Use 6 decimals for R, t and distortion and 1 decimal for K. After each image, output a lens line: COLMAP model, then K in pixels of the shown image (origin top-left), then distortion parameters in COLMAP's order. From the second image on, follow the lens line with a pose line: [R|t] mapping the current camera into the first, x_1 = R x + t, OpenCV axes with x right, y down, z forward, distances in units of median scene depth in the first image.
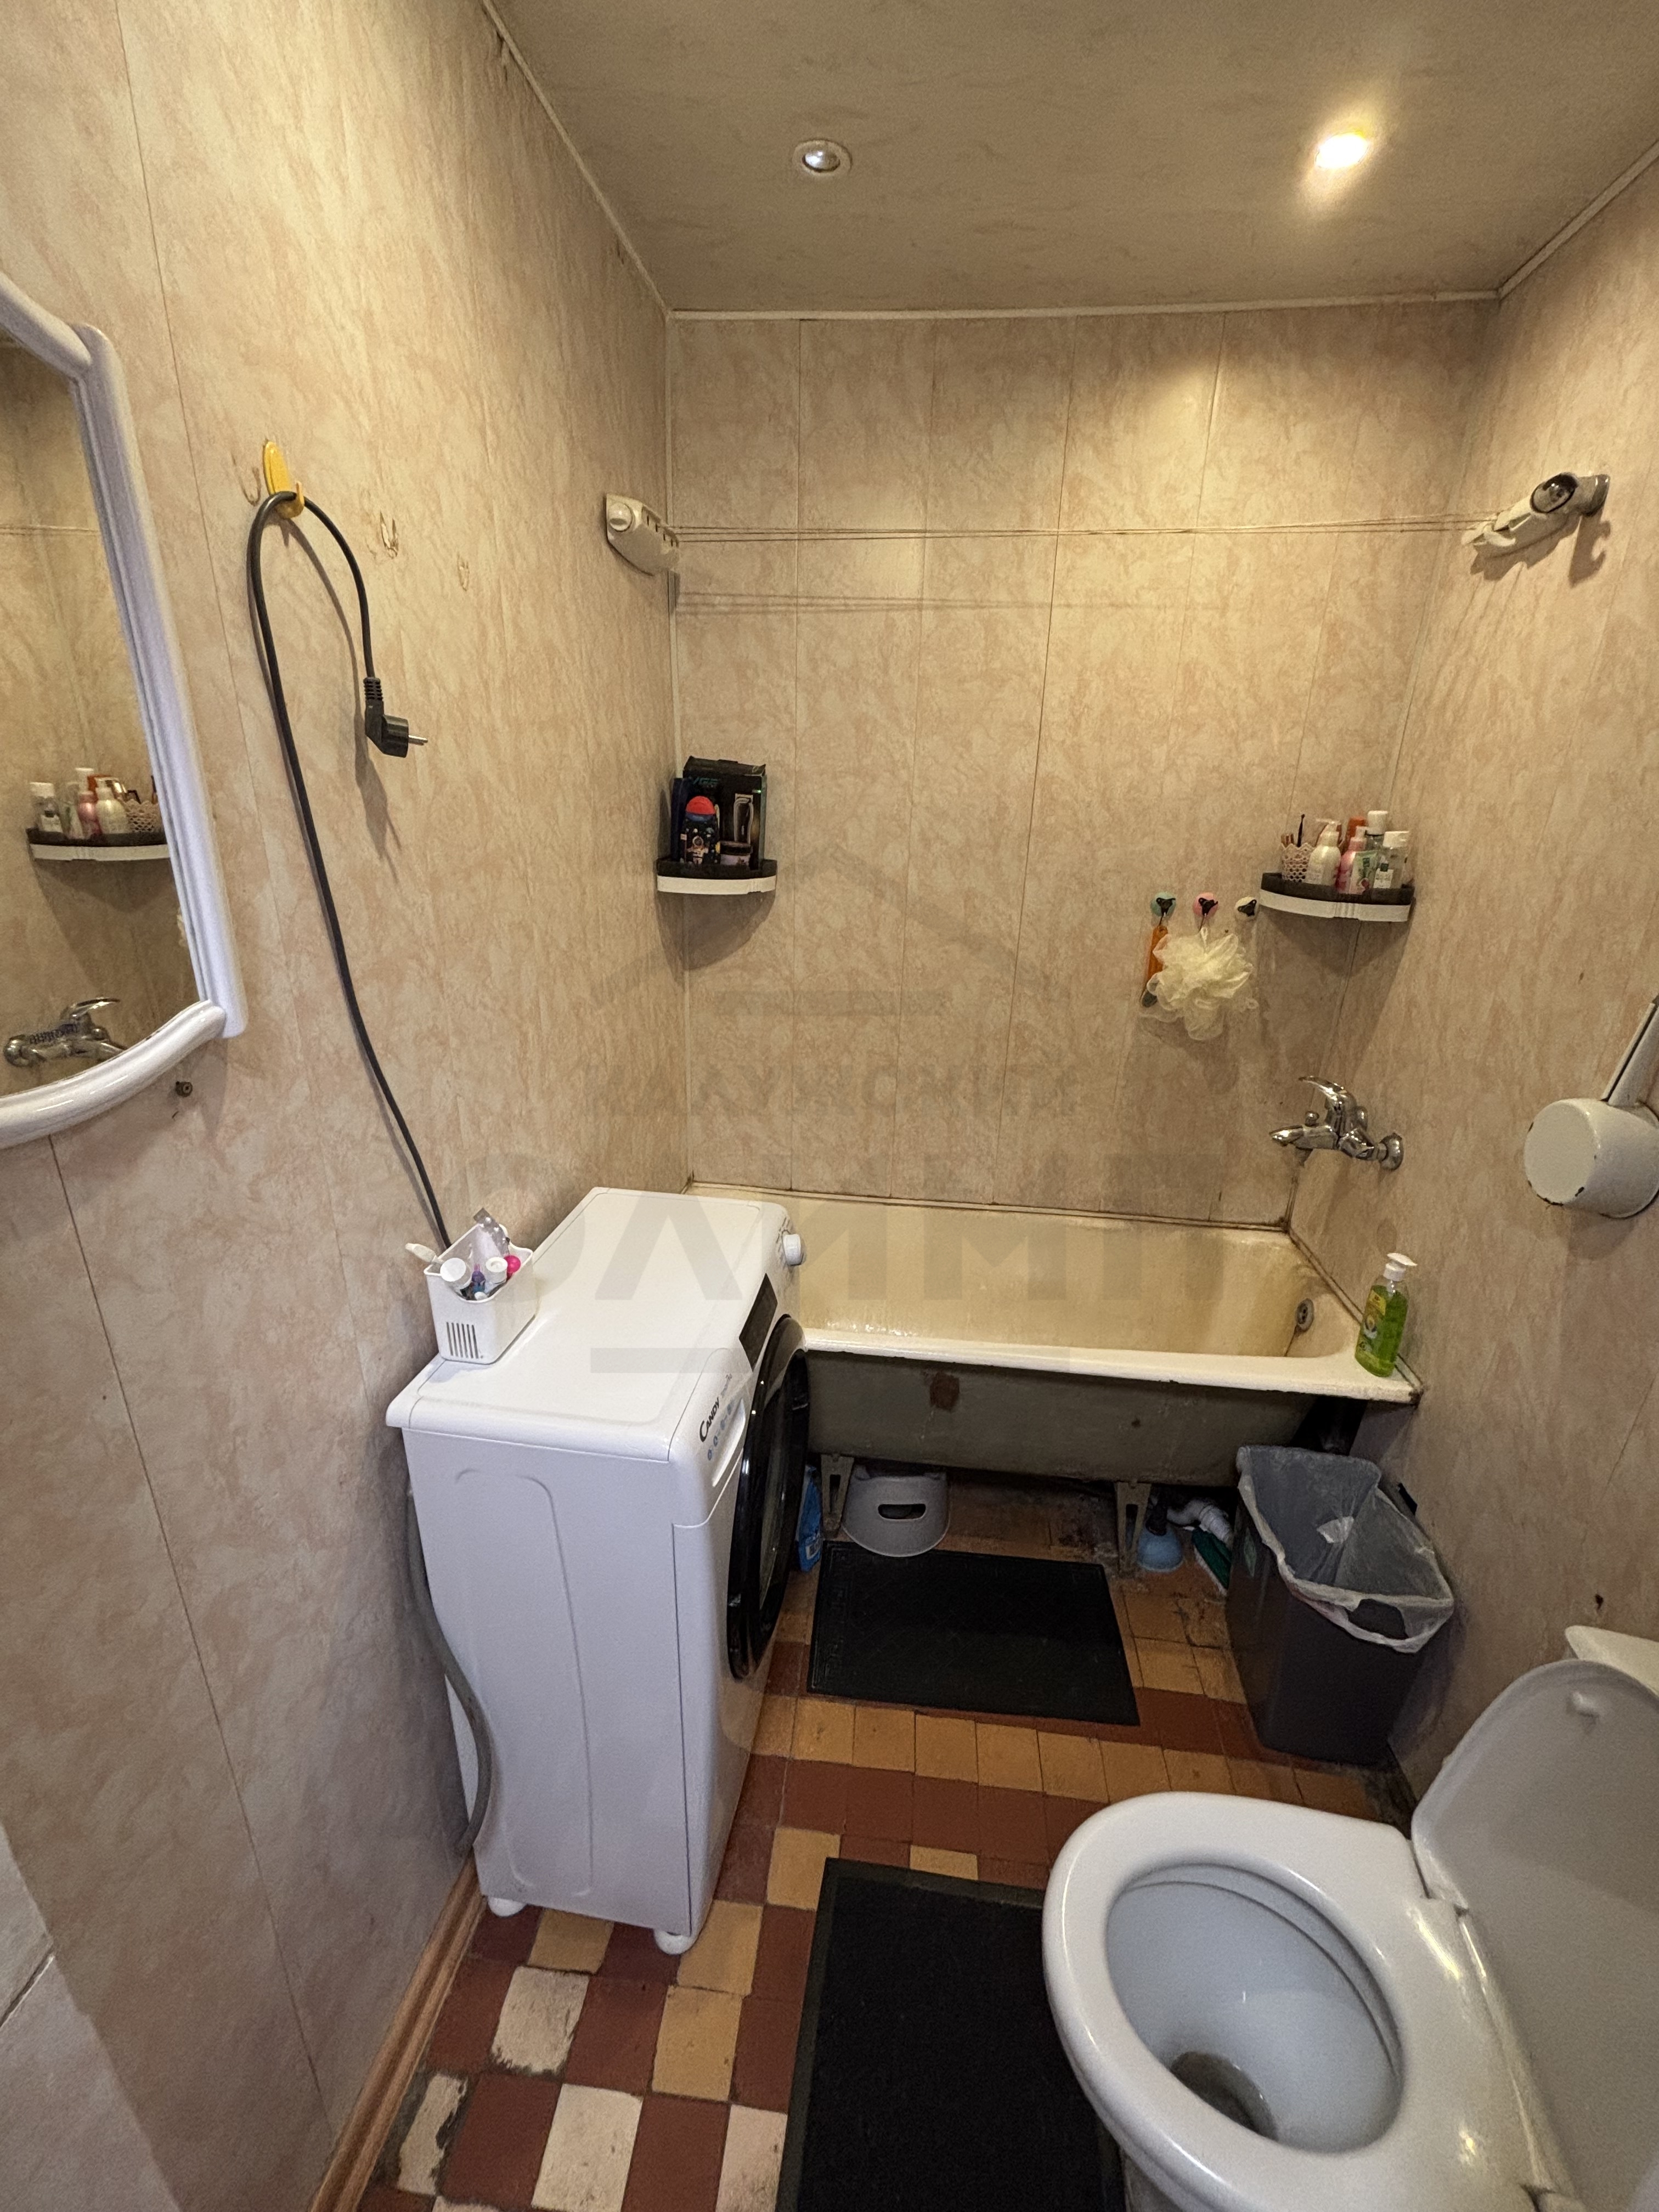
lens RADIAL K [[891.4, 0, 828.3], [0, 891.4, 1105.4], [0, 0, 1]] dist [-0.002902, 0.002086]
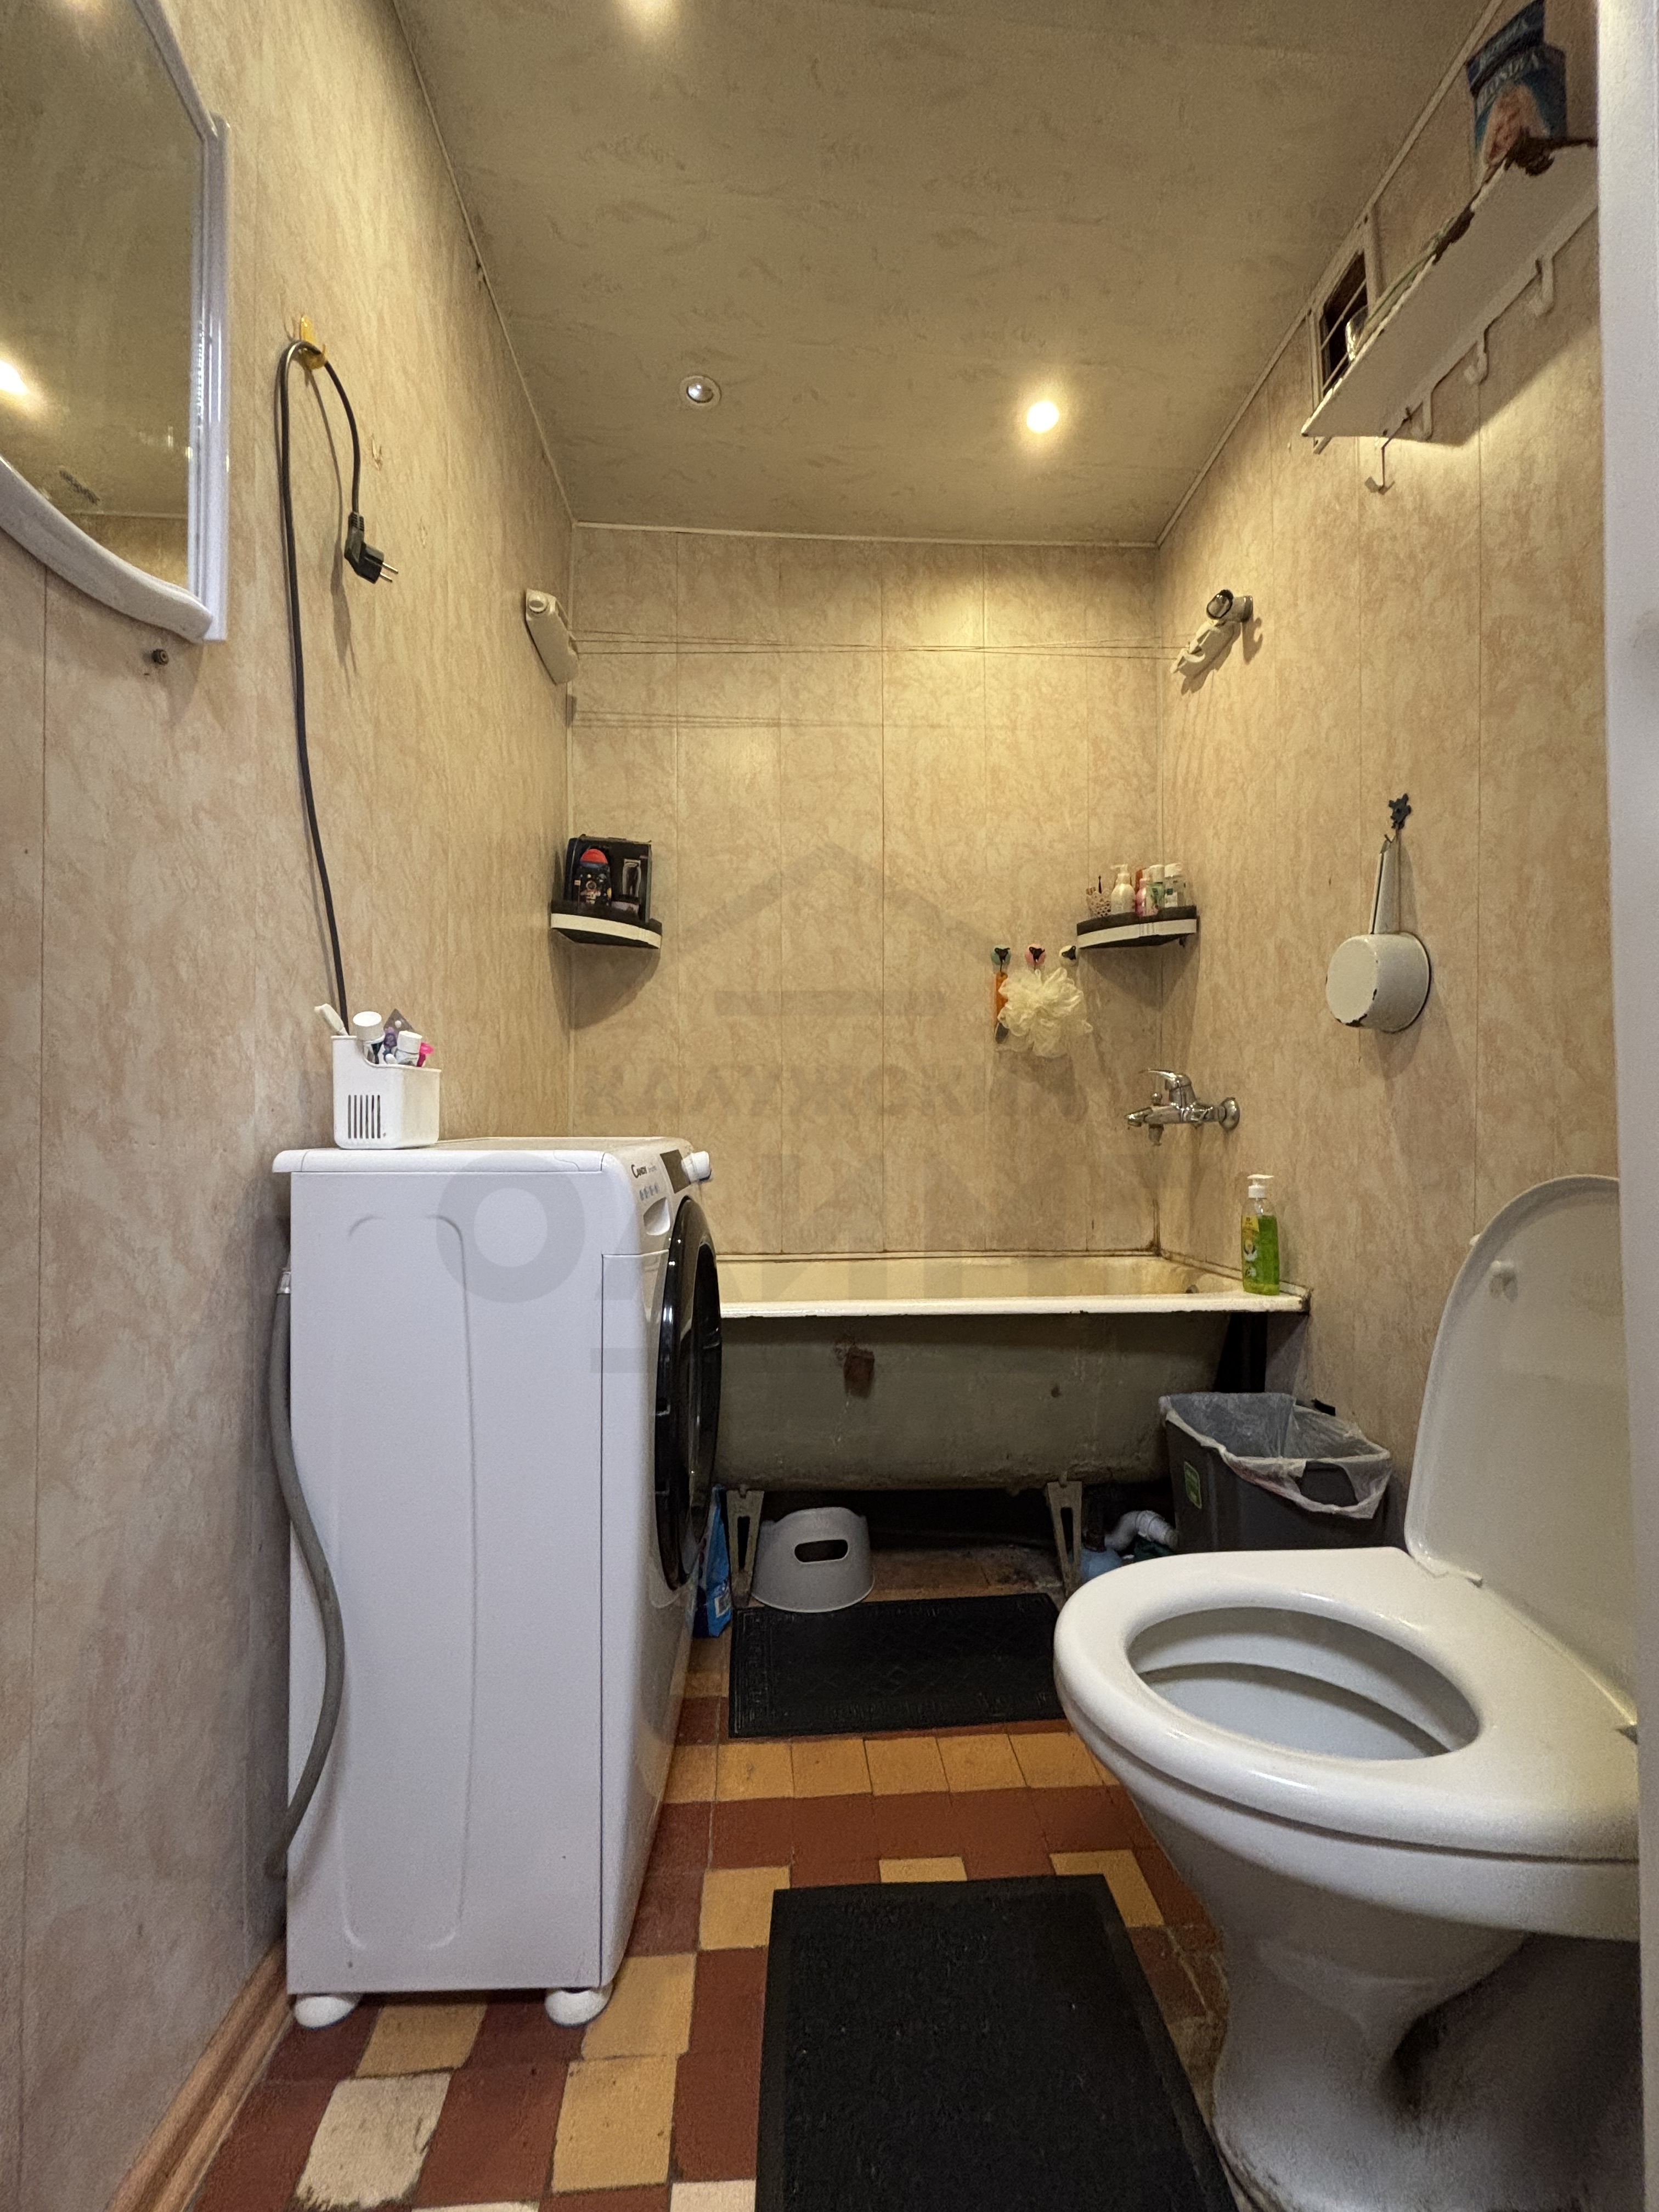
lens RADIAL K [[891.4, 0, 825.4], [0, 891.4, 1115.1], [0, 0, 1]] dist [-0.002902, 0.002086]
pose [[0.985009, -0.023594, 0.170885, -0.061475], [0.081257, 0.937281, -0.338970, 0.399909], [-0.152169, 0.347774, 0.925147, 0.040727]]
